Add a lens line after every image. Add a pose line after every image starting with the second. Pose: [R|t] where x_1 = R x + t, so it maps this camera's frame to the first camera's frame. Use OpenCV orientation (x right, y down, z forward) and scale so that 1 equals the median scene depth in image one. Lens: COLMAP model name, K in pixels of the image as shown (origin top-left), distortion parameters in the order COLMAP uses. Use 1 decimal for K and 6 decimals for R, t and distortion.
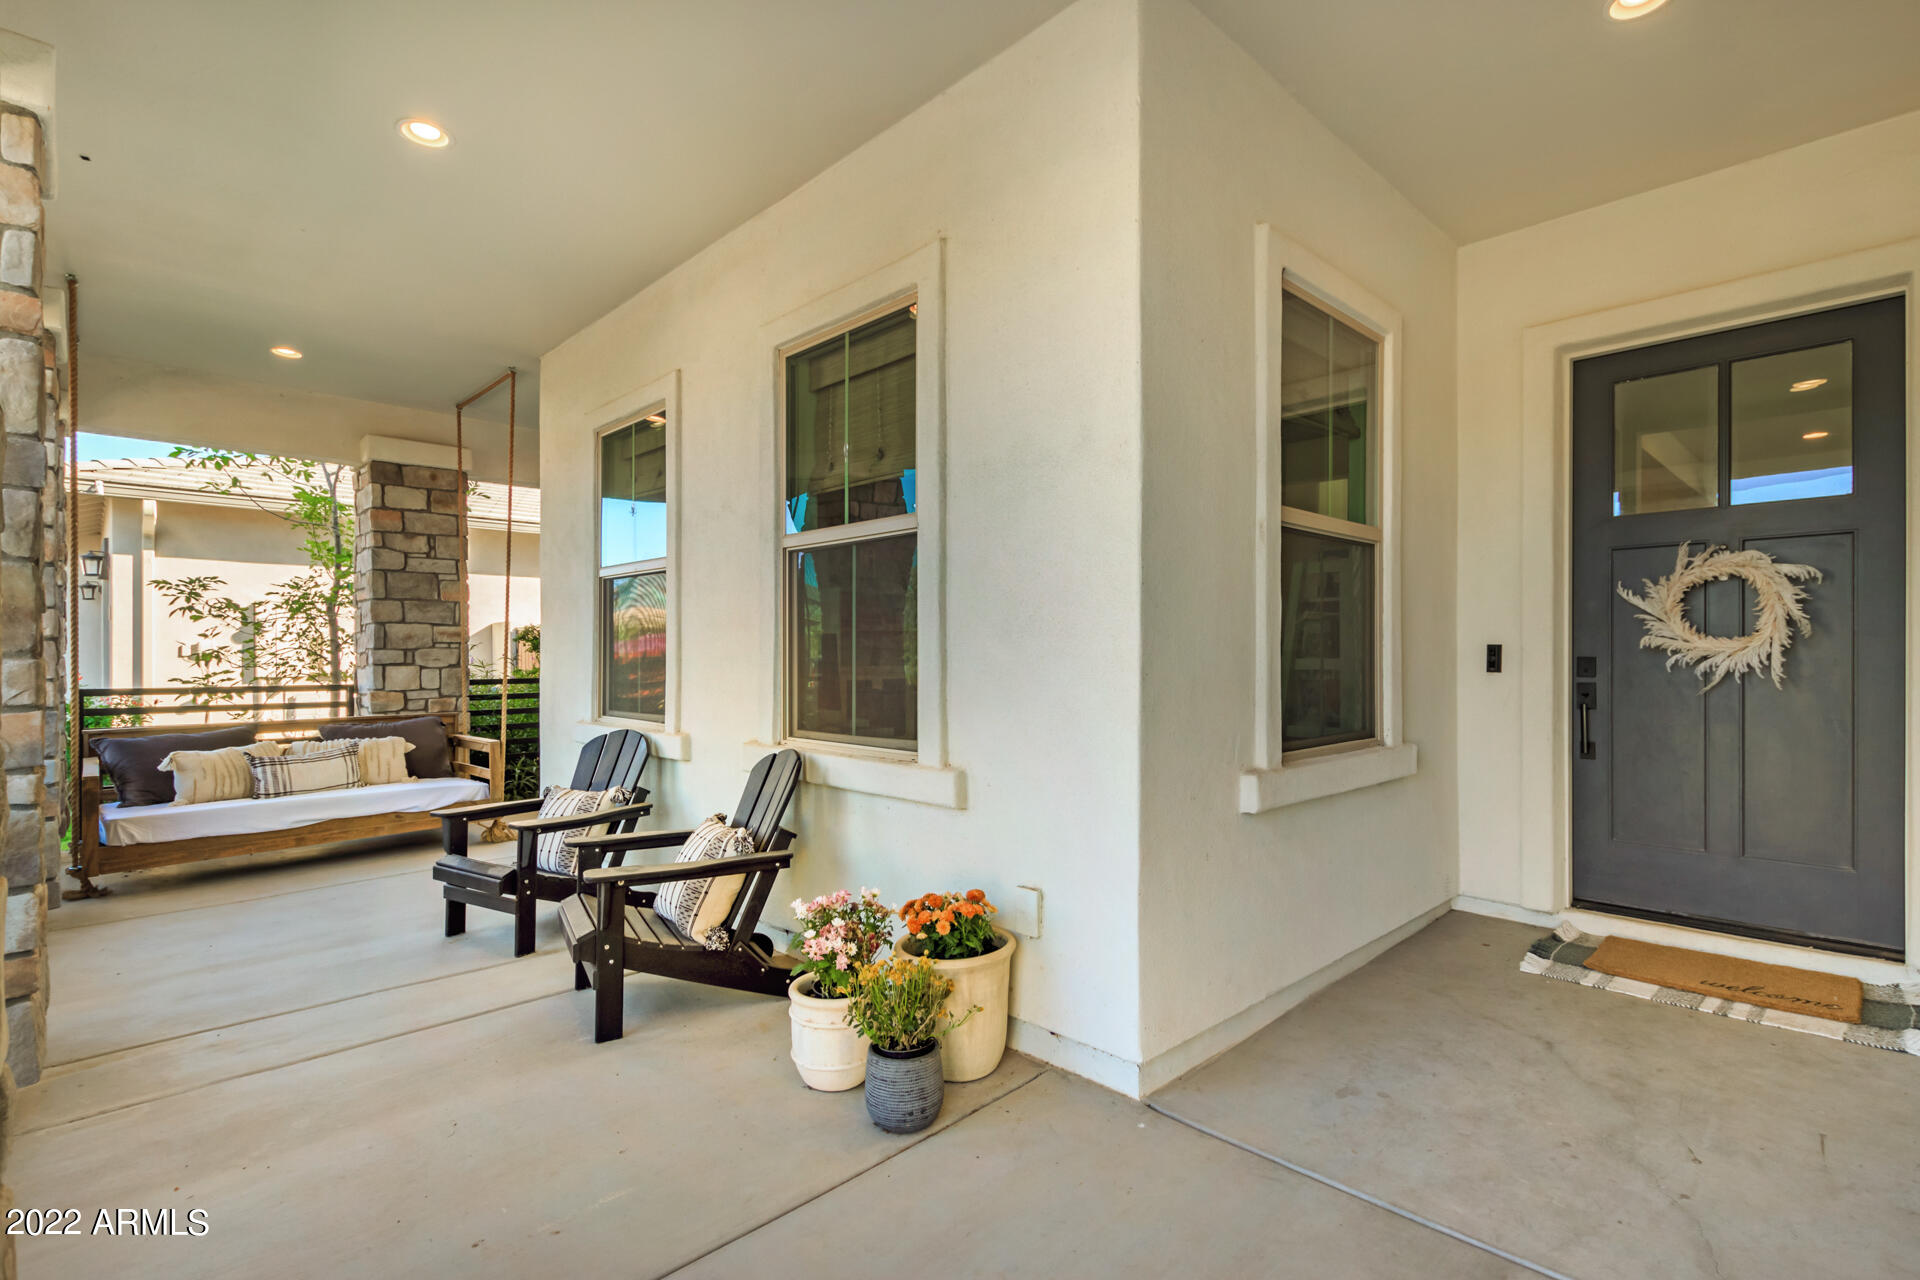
lens RADIAL K [[900.3, 0, 961.7], [0, 900.3, 651.7], [0, 0, 1]] dist [0.010898, 0.000564]
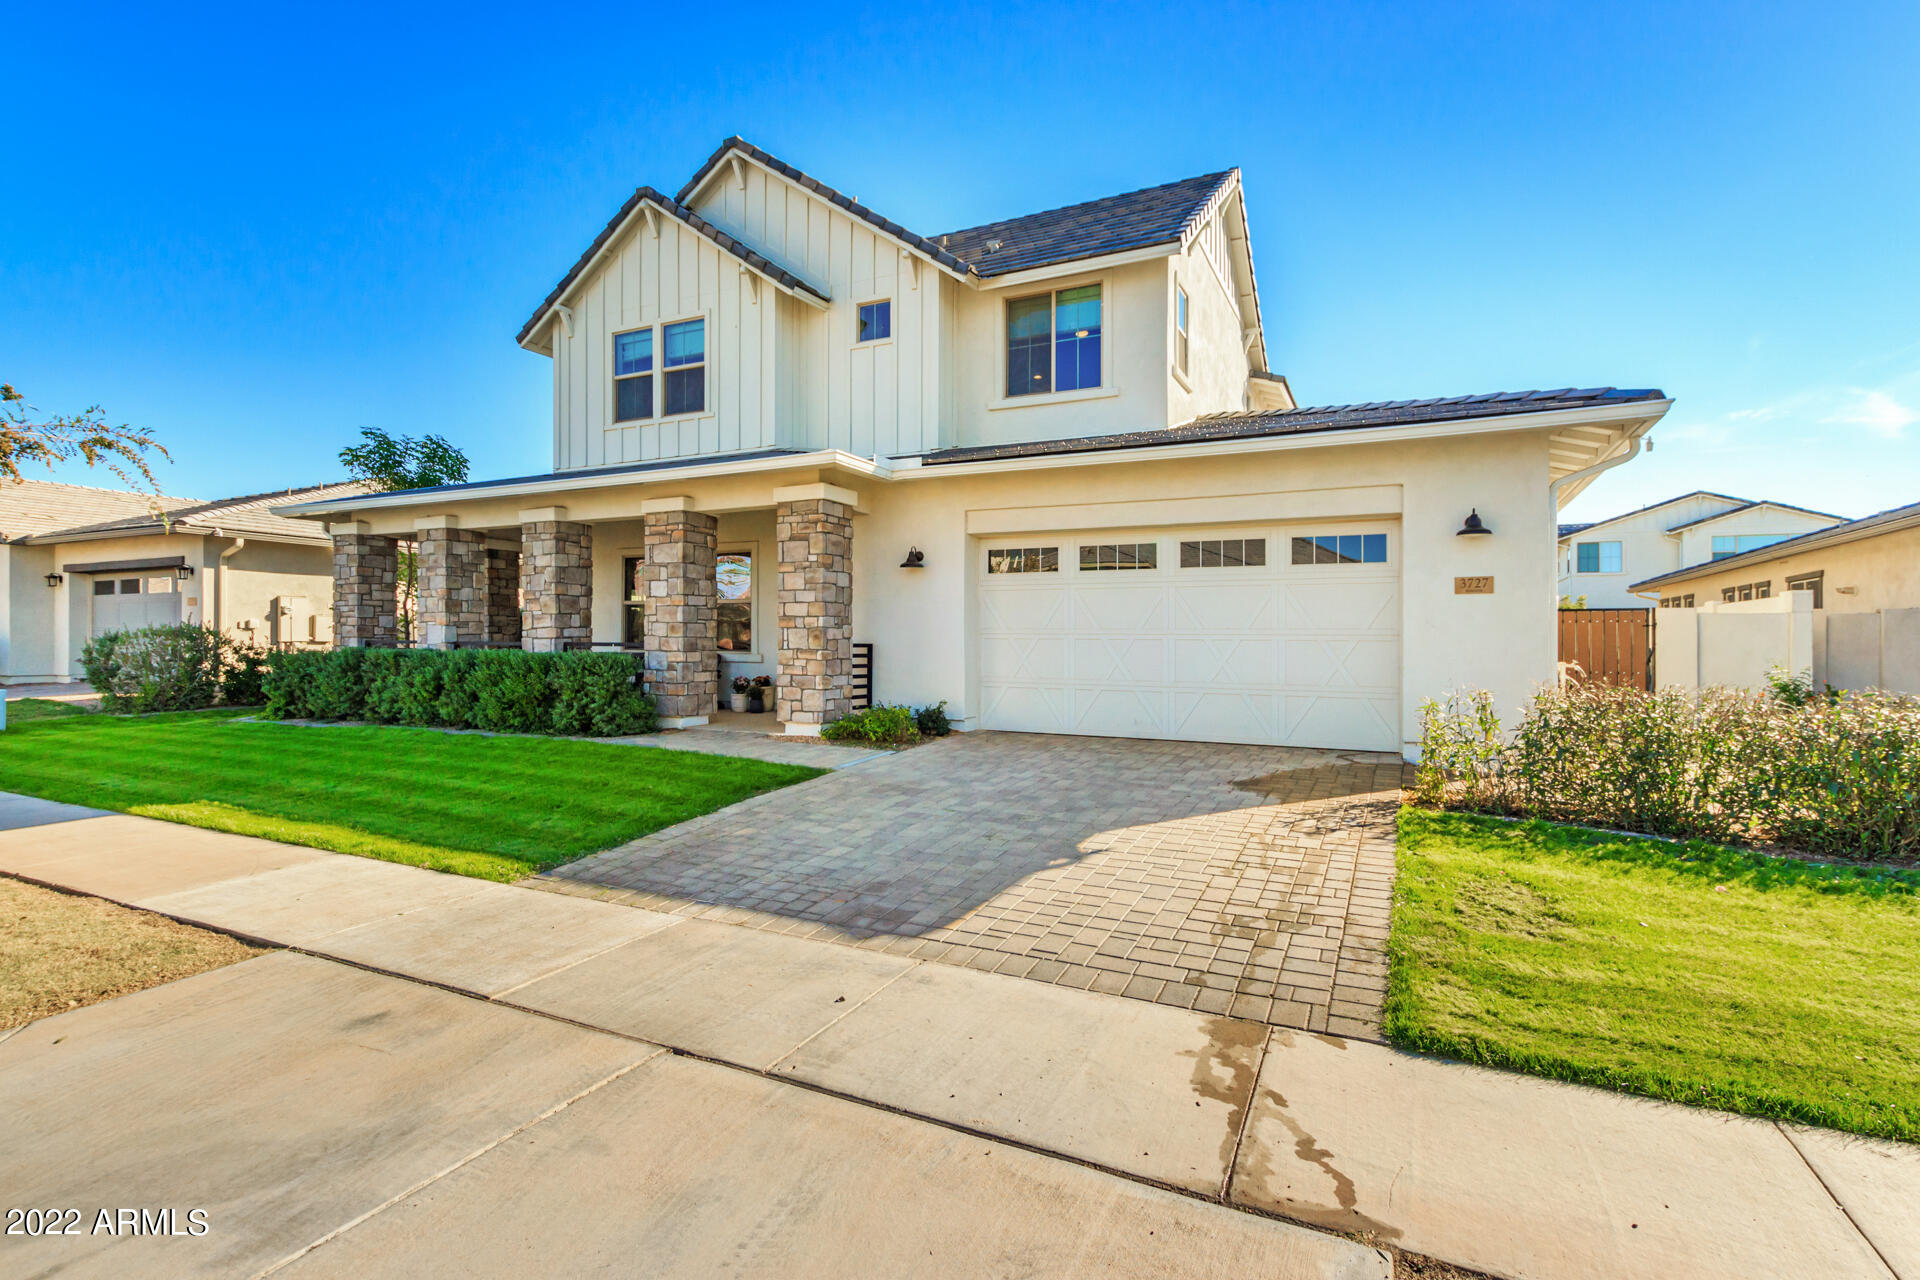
lens RADIAL K [[900.3, 0, 958.9], [0, 900.3, 636.9], [0, 0, 1]] dist [0.010898, 0.000564]
pose [[0.939622, 0.009752, 0.342075, -0.286982], [-0.010231, 0.999948, -0.000405, 0.013670], [-0.342061, -0.003119, 0.939672, -1.690296]]
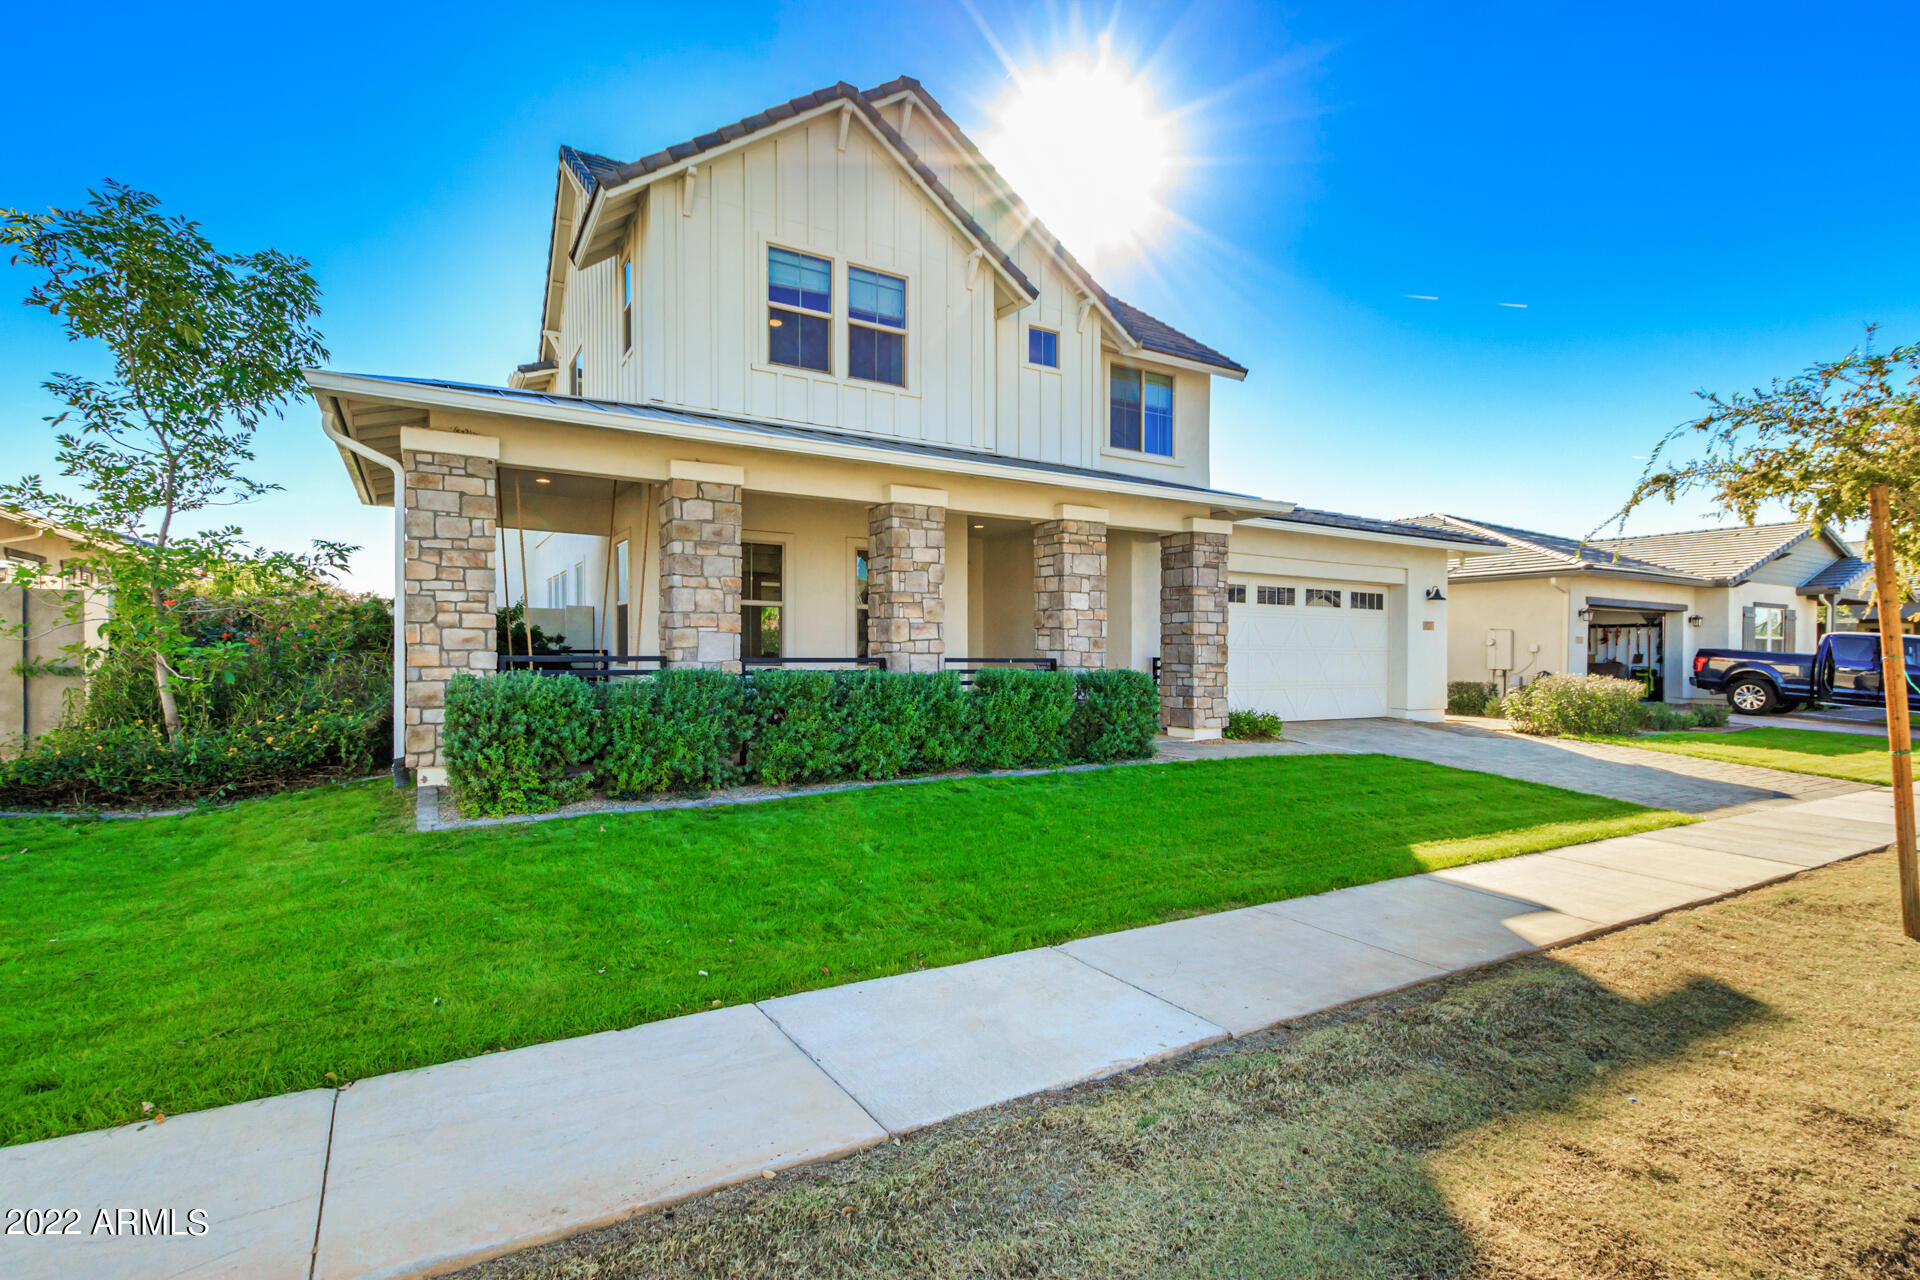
lens RADIAL K [[900.3, 0, 962.0], [0, 900.3, 650.6], [0, 0, 1]] dist [0.010898, 0.000564]
pose [[0.228363, 0.002075, 0.973574, -2.288203], [-0.014967, 0.999887, 0.001379, 0.017007], [-0.973461, -0.014886, 0.228368, 0.398128]]
